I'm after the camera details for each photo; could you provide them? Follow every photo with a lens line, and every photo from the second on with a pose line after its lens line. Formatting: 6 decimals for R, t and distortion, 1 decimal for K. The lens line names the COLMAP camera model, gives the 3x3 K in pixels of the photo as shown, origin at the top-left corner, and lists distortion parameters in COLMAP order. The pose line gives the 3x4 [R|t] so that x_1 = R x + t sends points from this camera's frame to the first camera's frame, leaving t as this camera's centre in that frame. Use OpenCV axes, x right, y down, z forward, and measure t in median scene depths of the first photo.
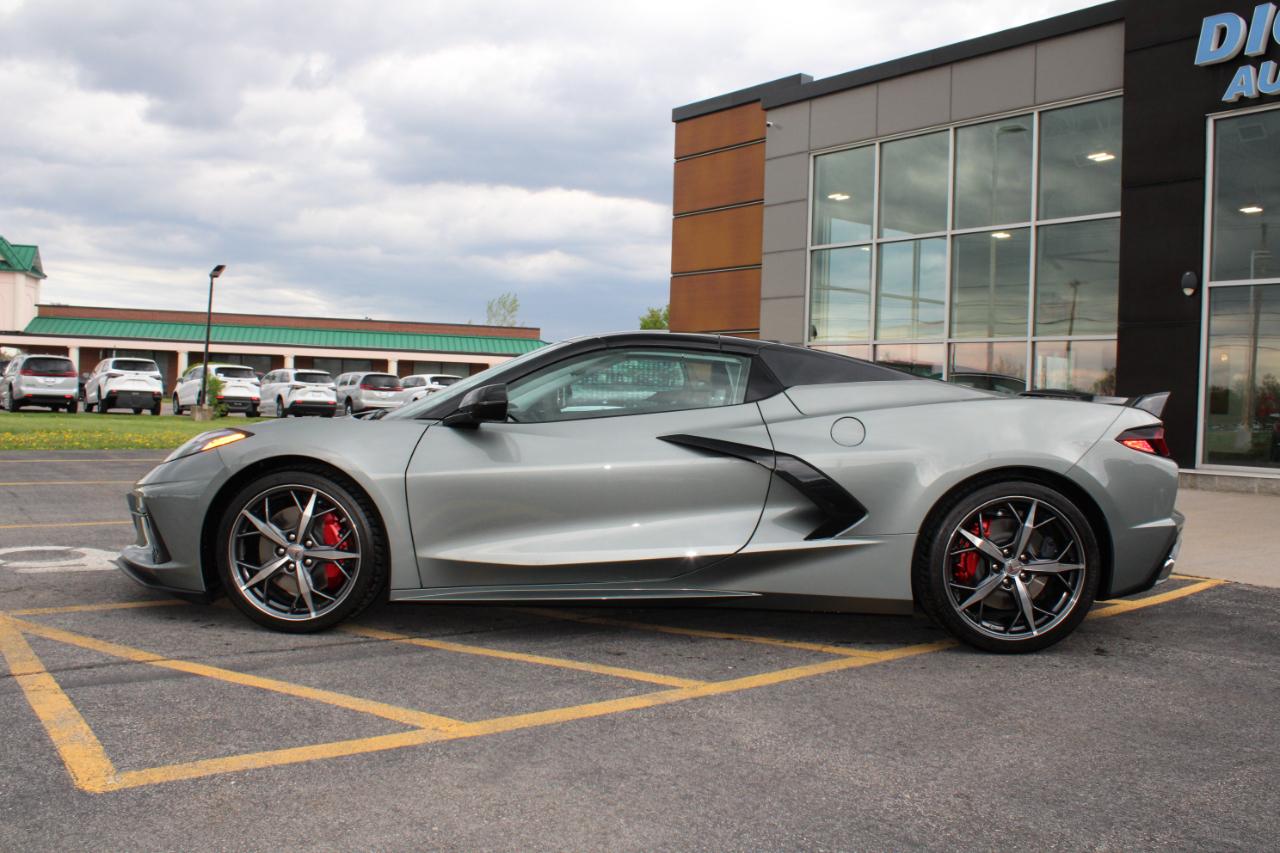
lens RADIAL K [[1119.8, 0, 641.8], [0, 1119.8, 402.9], [0, 0, 1]] dist [-0.131054, 0.091189]
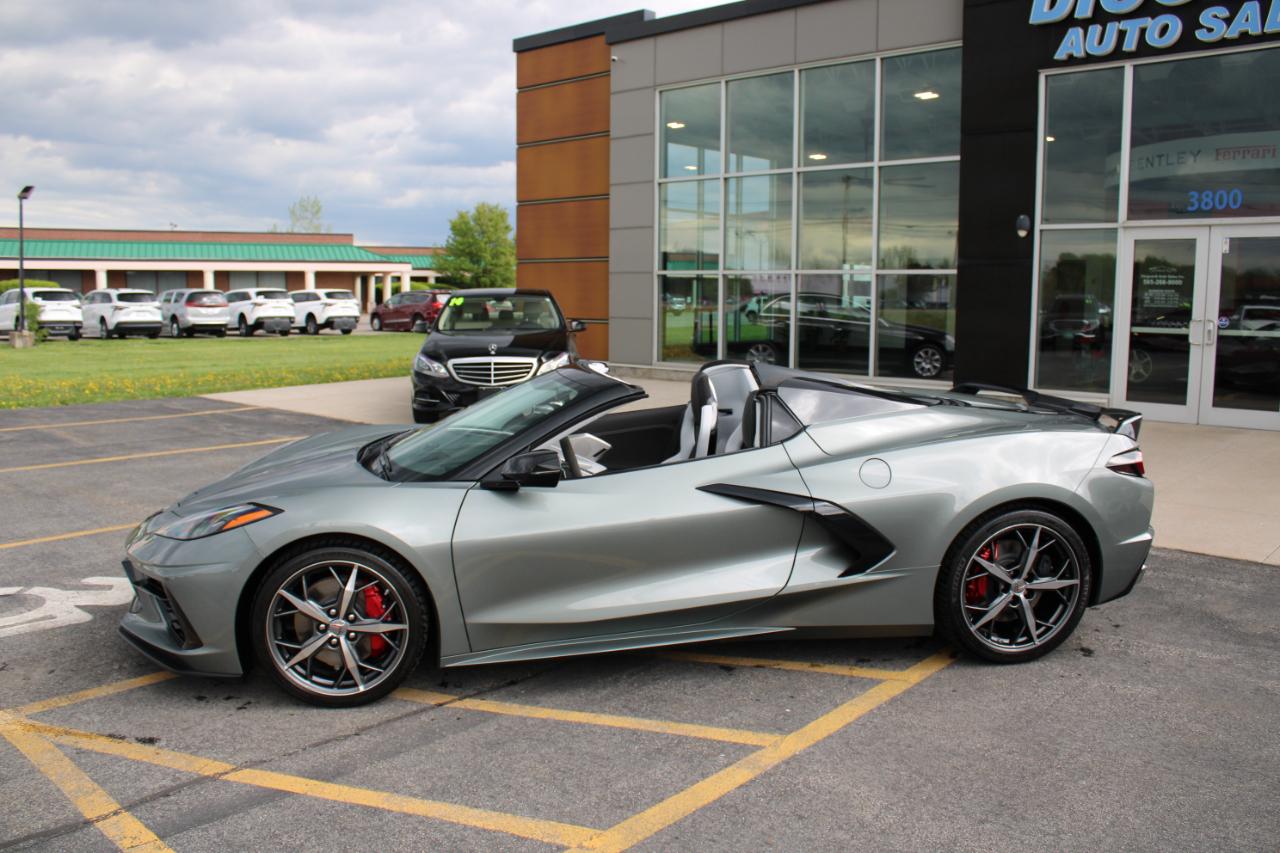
lens RADIAL K [[1053.0, 0, 636.3], [0, 1053.0, 402.0], [0, 0, 1]] dist [-0.130017, 0.076885]
pose [[0.983018, -0.046548, 0.177507, -0.208588], [0.027637, 0.993815, 0.107558, -0.152527], [-0.181415, -0.100826, 0.978224, 0.080200]]
